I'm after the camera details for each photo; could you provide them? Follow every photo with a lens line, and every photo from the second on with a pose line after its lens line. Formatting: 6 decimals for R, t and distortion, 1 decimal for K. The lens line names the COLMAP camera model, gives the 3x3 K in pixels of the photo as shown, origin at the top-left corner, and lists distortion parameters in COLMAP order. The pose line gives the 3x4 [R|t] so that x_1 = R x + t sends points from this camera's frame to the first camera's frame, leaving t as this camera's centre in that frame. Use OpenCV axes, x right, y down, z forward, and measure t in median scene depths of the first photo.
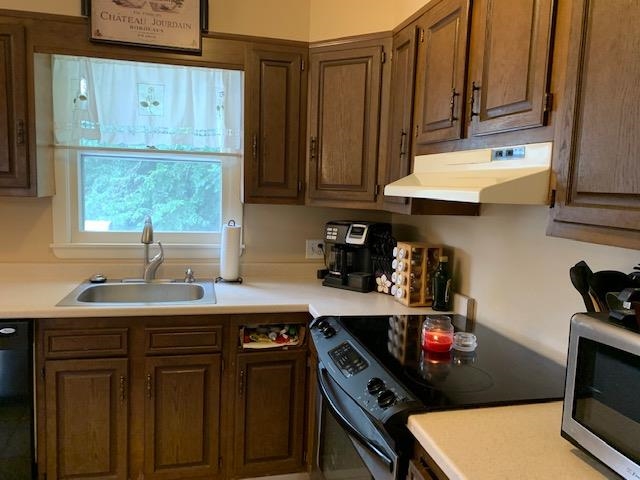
lens RADIAL K [[479.2, 0, 319.2], [0, 479.2, 239.1], [0, 0, 1]] dist [0.009761, -0.033624]
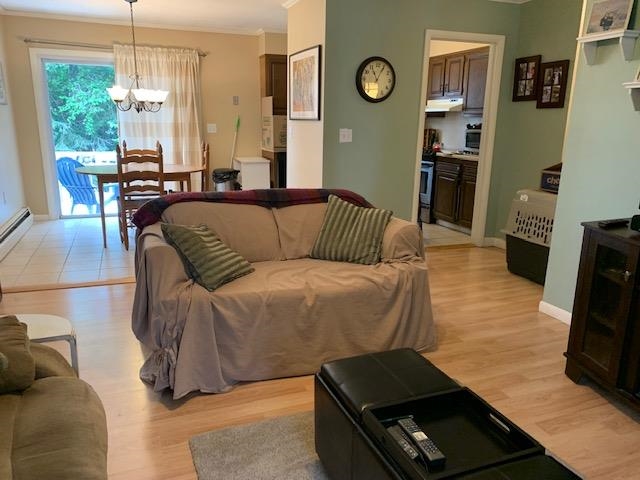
lens RADIAL K [[479.2, 0, 320.5], [0, 479.2, 239.8], [0, 0, 1]] dist [0.009761, -0.033624]
pose [[0.989402, -0.054208, 0.134706, -1.526523], [0.037127, 0.991307, 0.126223, 0.506530], [-0.140377, -0.119884, 0.982813, -3.410154]]
